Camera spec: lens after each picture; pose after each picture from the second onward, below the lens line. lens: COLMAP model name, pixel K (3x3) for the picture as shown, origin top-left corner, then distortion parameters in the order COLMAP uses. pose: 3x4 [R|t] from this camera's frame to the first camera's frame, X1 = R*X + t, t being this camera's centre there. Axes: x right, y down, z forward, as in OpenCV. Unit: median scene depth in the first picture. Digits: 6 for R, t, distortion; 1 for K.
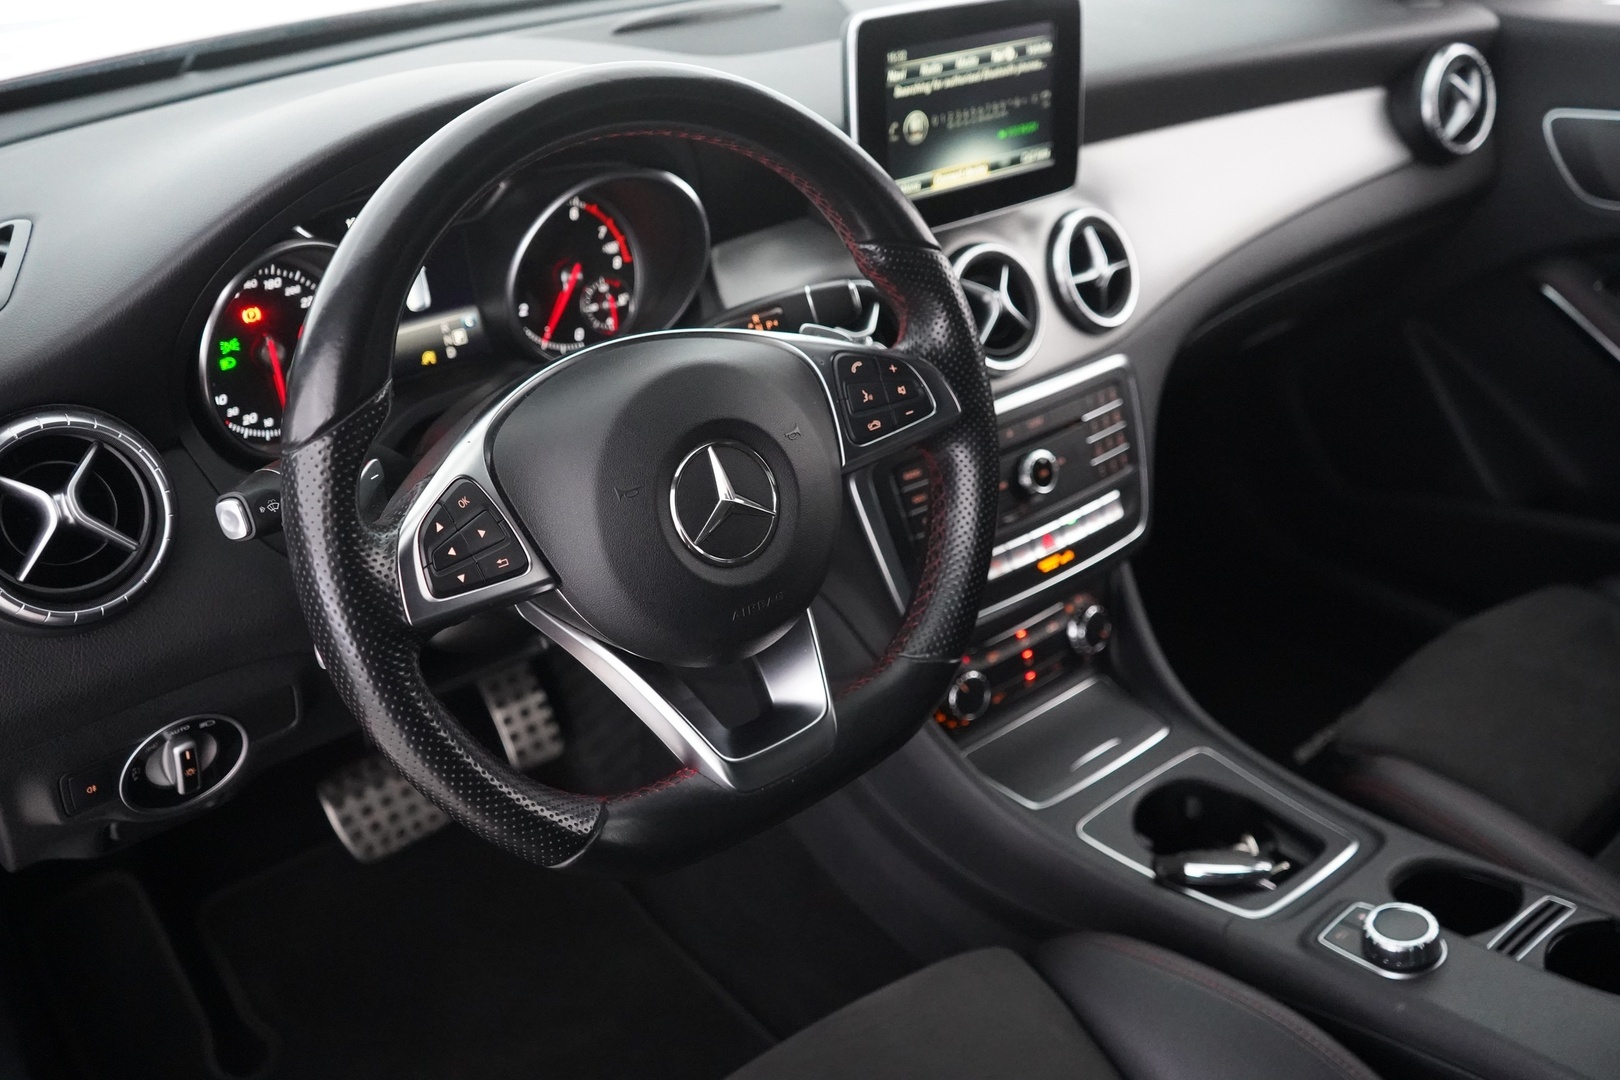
lens RADIAL K [[1470.2, 0, 807.6], [0, 1470.2, 537.0], [0, 0, 1]] dist [0.005587, 0.000000]
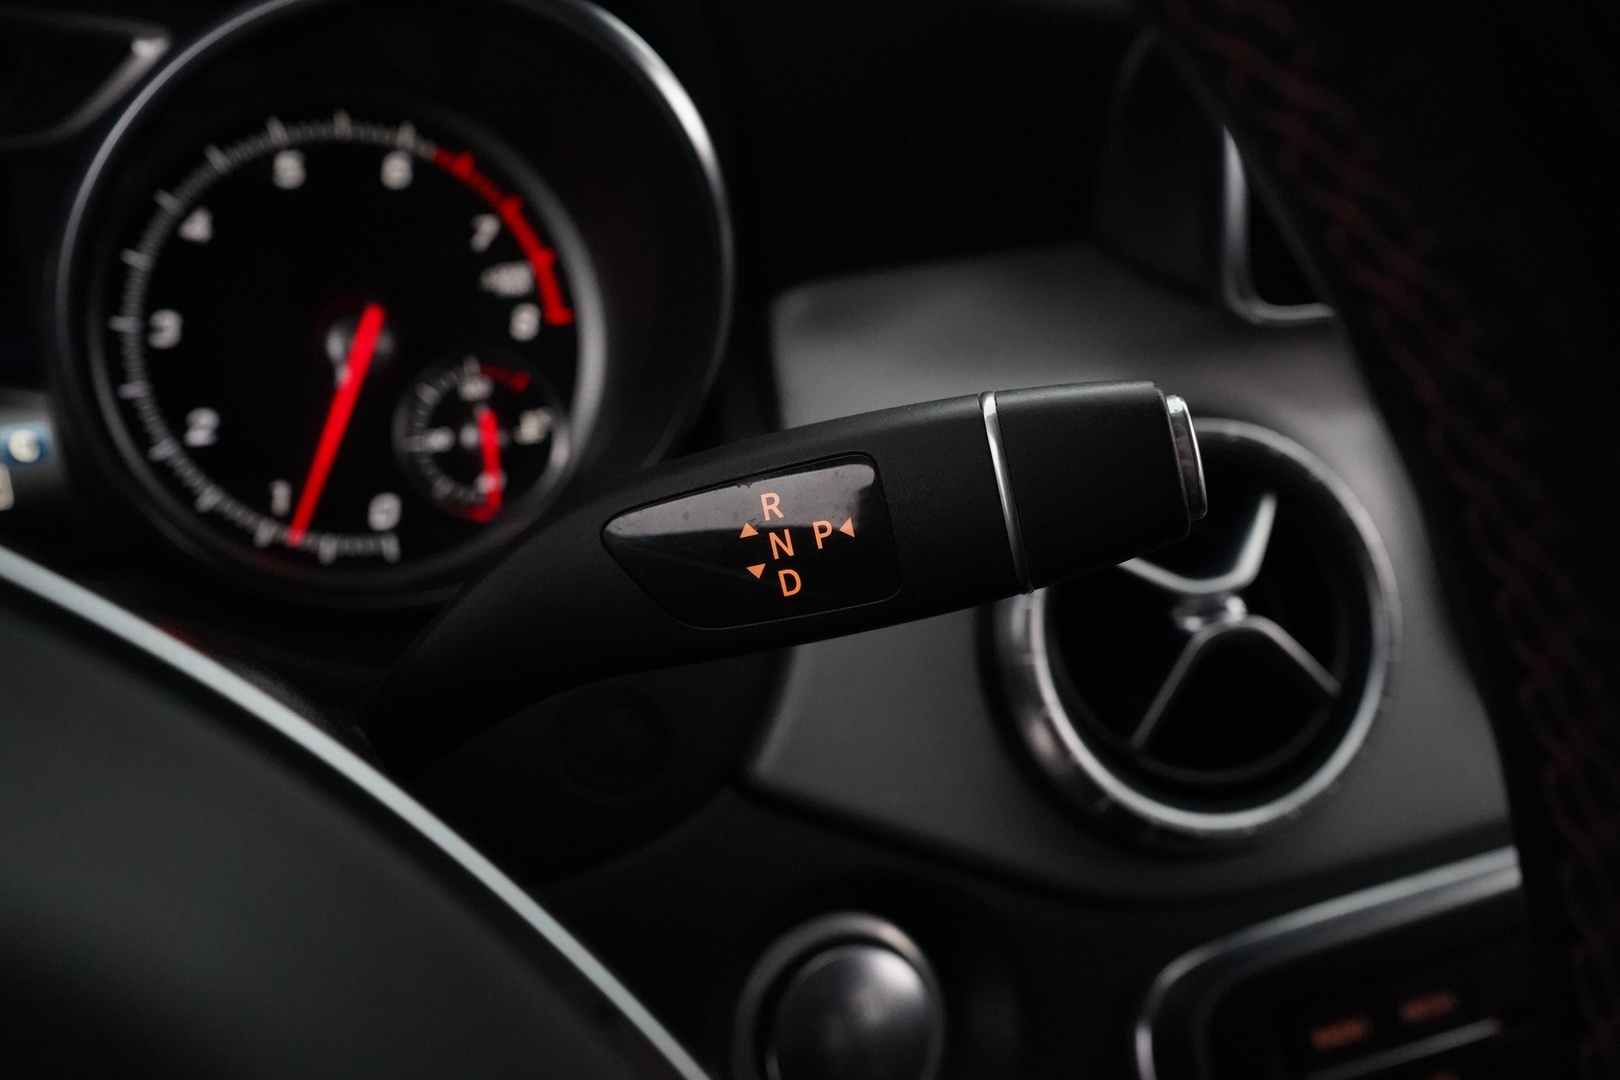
lens RADIAL K [[1581.5, 0, 813.7], [0, 1581.5, 537.7], [0, 0, 1]] dist [0.000768, 0.000000]
pose [[0.972341, 0.089257, -0.215838, 0.025954], [-0.115932, 0.986665, -0.114248, -0.100100], [0.202762, 0.136111, 0.969722, 0.653634]]
